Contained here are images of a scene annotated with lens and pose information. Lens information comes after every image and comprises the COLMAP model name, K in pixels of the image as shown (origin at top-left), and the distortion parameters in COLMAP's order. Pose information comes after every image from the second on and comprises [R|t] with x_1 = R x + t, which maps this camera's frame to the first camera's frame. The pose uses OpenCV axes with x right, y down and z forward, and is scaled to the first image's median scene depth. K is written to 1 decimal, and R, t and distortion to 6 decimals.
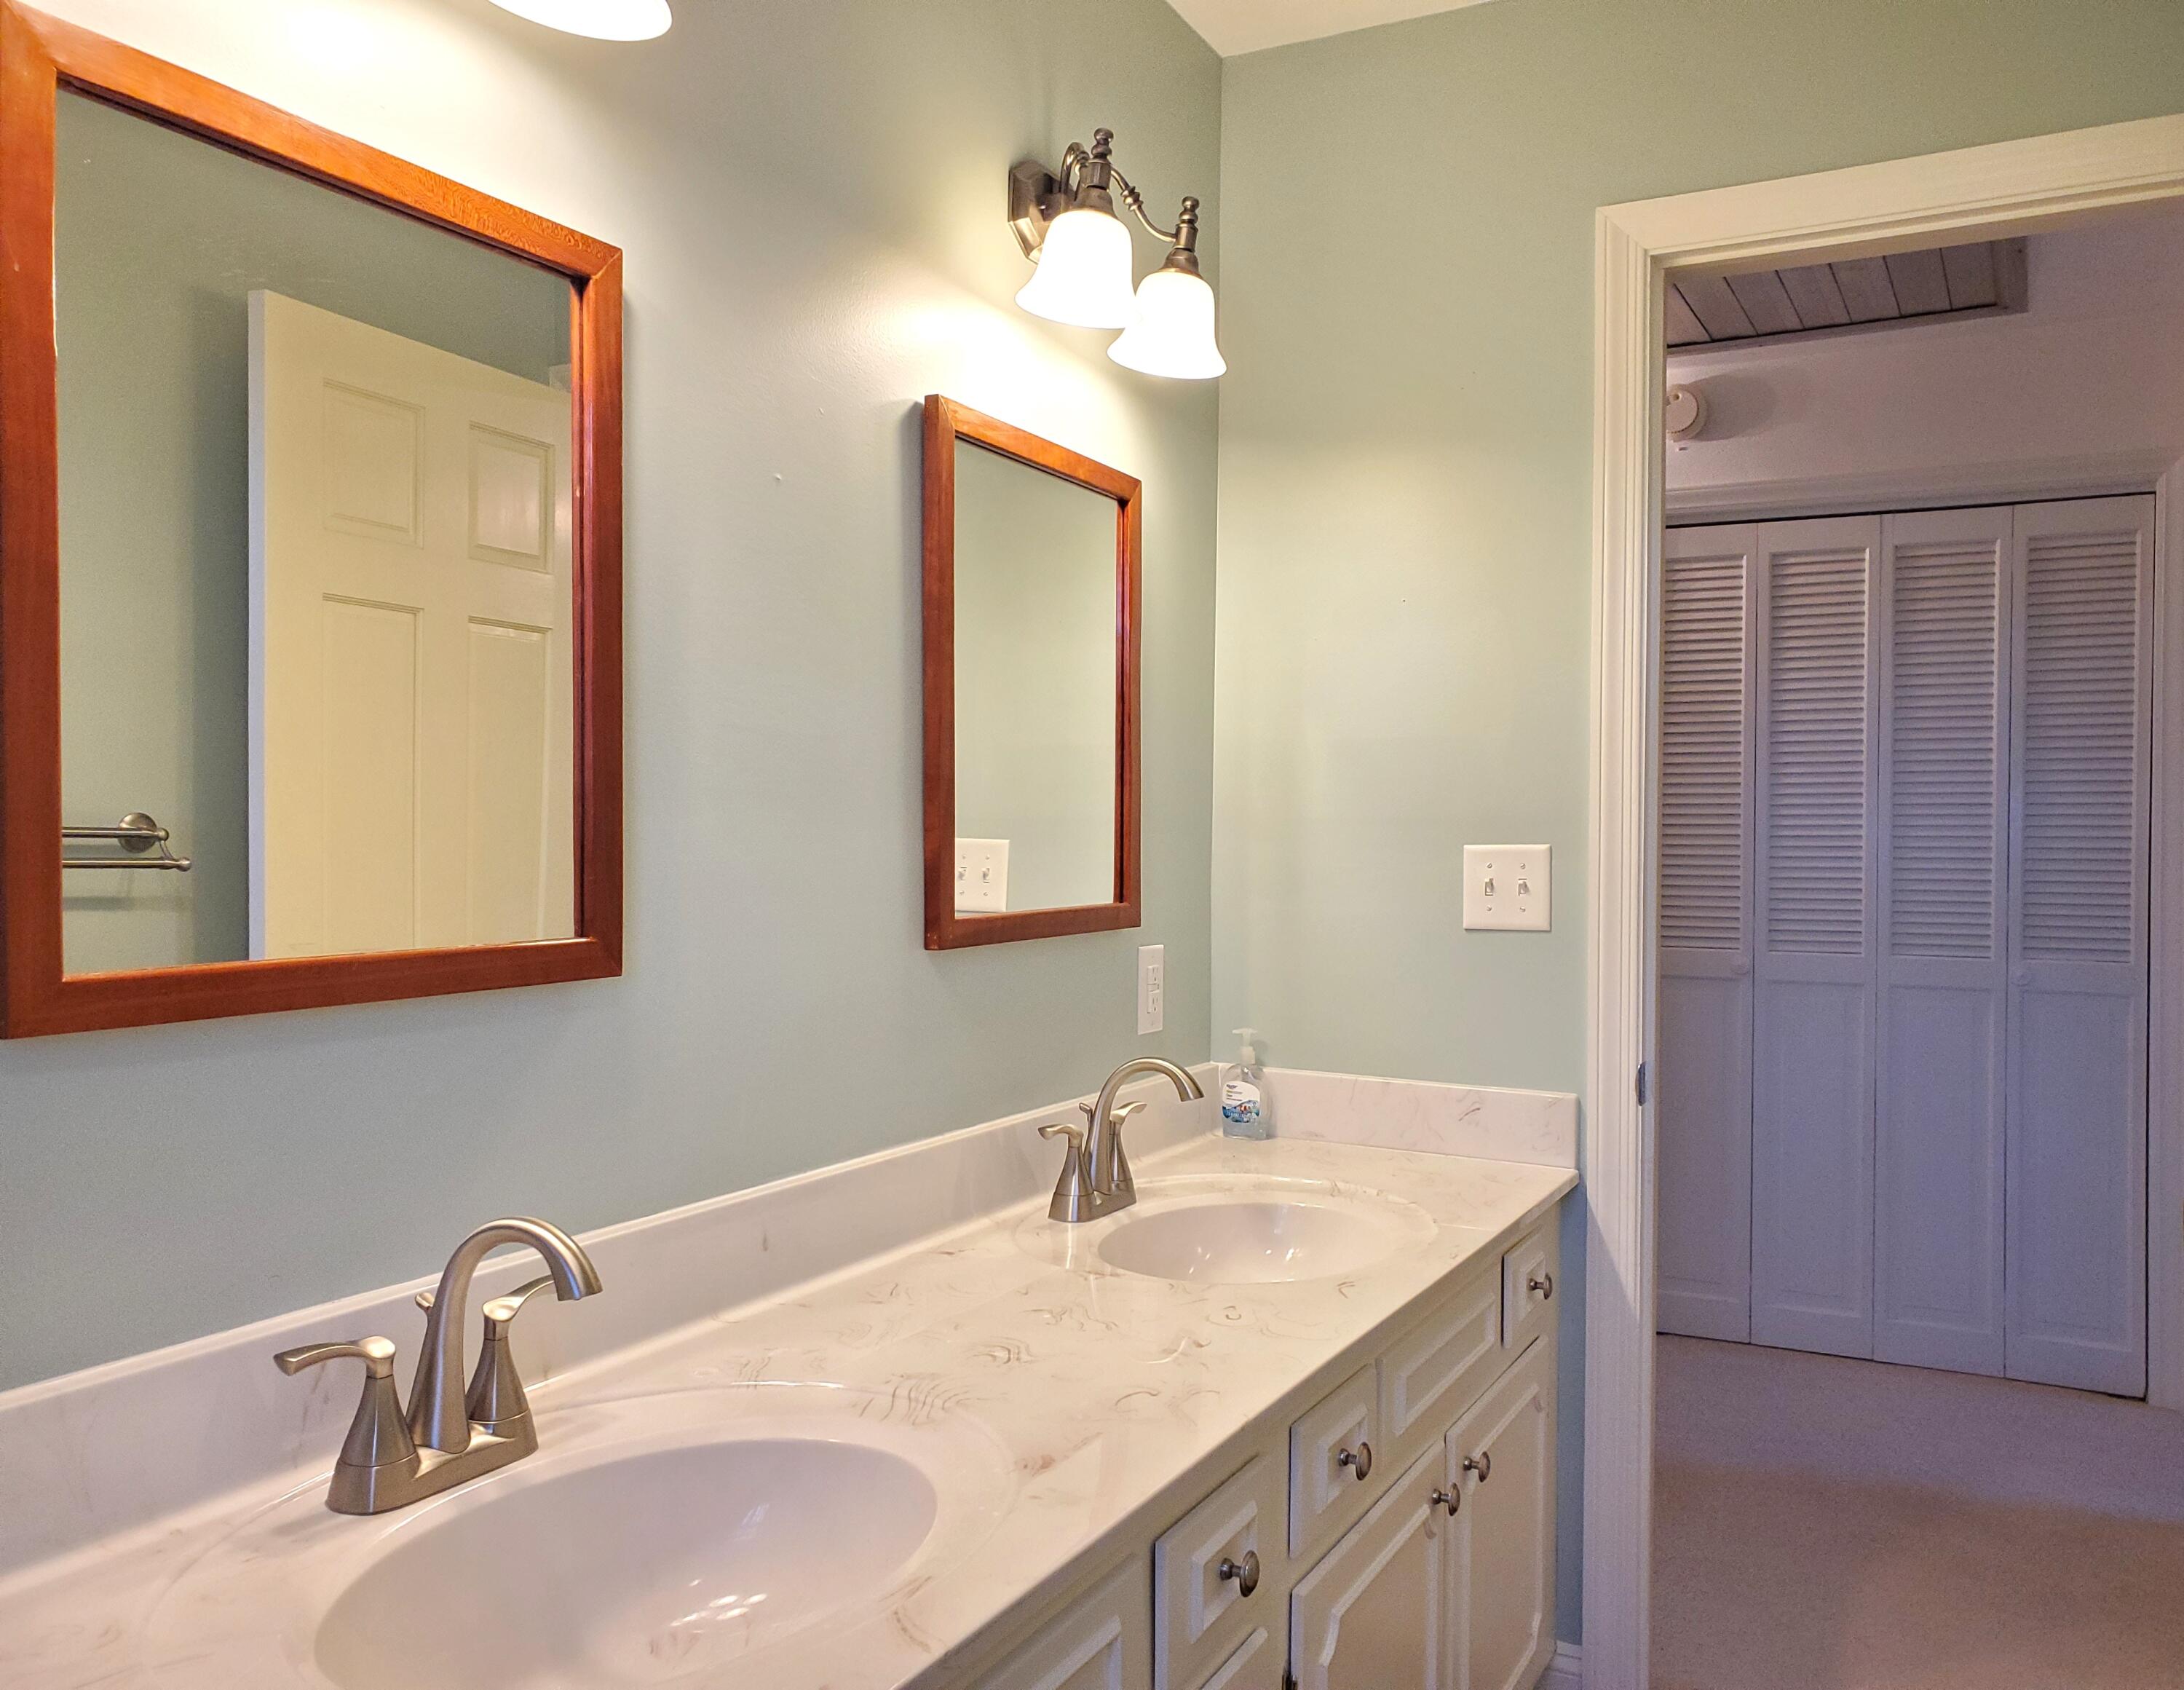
lens RADIAL K [[1751.0, 0, 1092.0], [0, 1751.0, 845.0], [0, 0, 1]] dist [-0.002565, -0.001179]
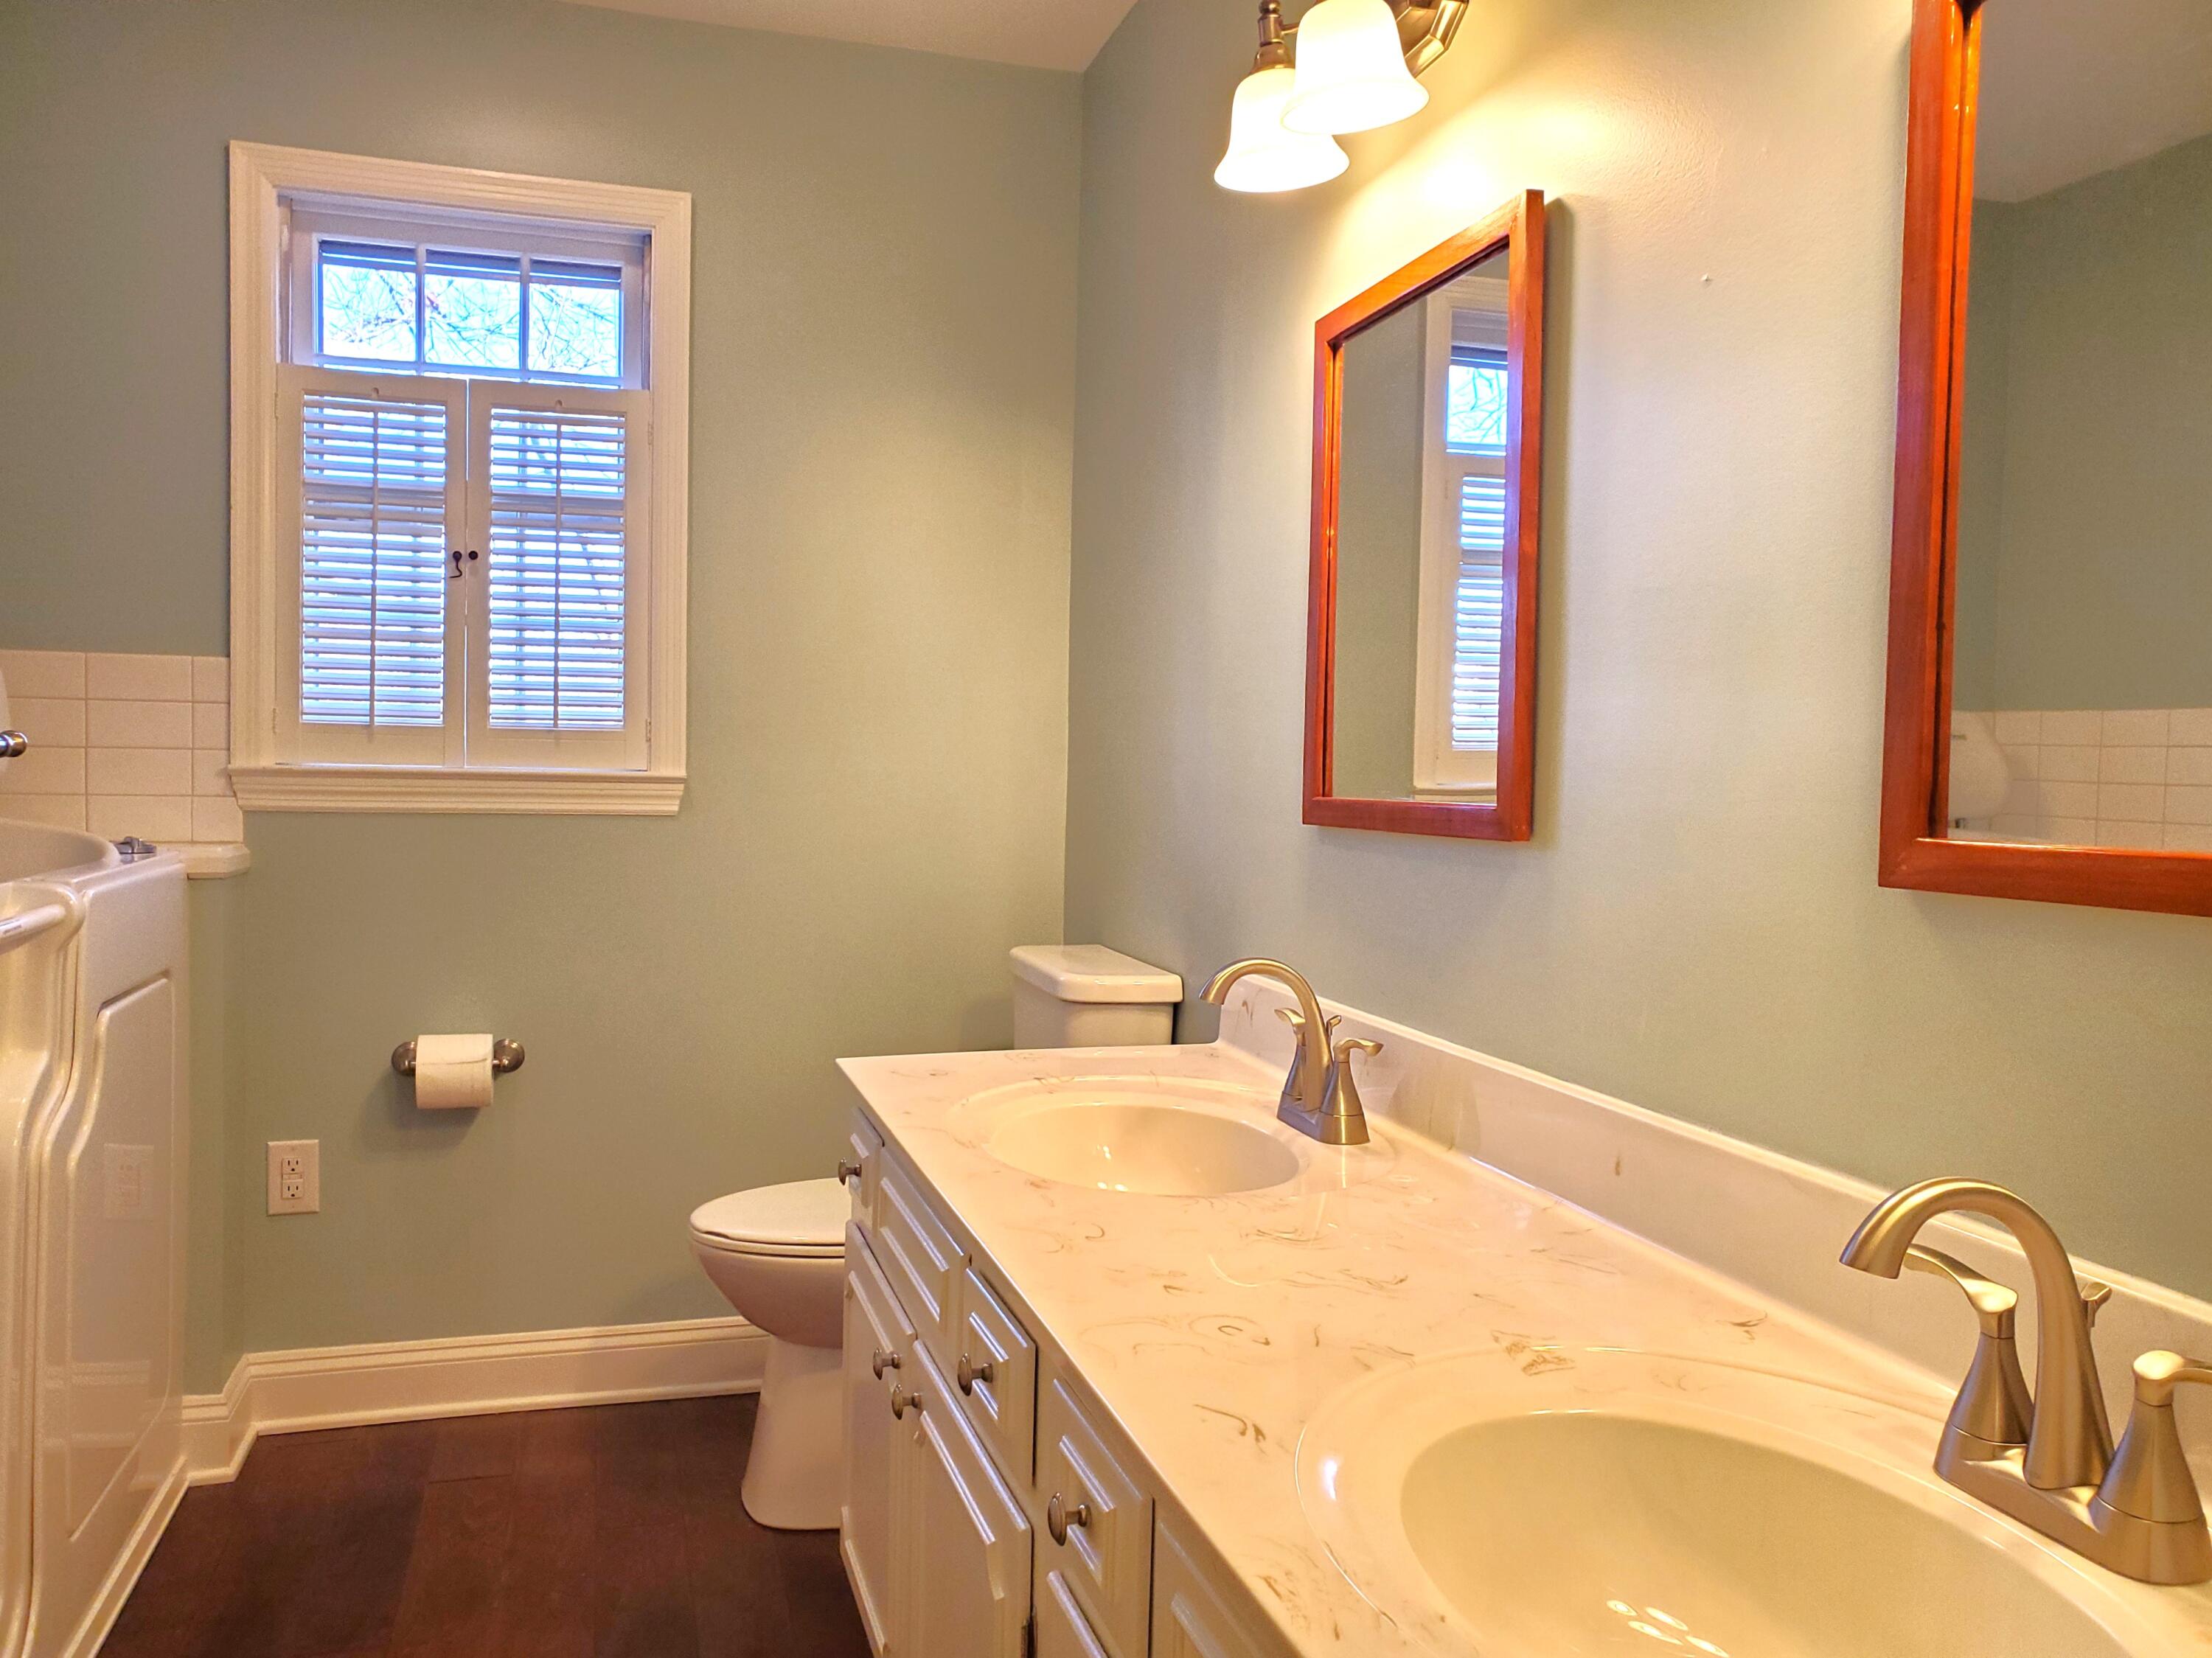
lens RADIAL K [[1687.0, 0, 1106.0], [0, 1687.0, 829.0], [0, 0, 1]] dist [-0.001518, -0.002407]
pose [[-0.713768, 0.008955, -0.700325, 0.635322], [-0.026883, 0.998831, 0.040171, 0.027272], [0.699866, 0.047500, -0.712693, 1.494018]]
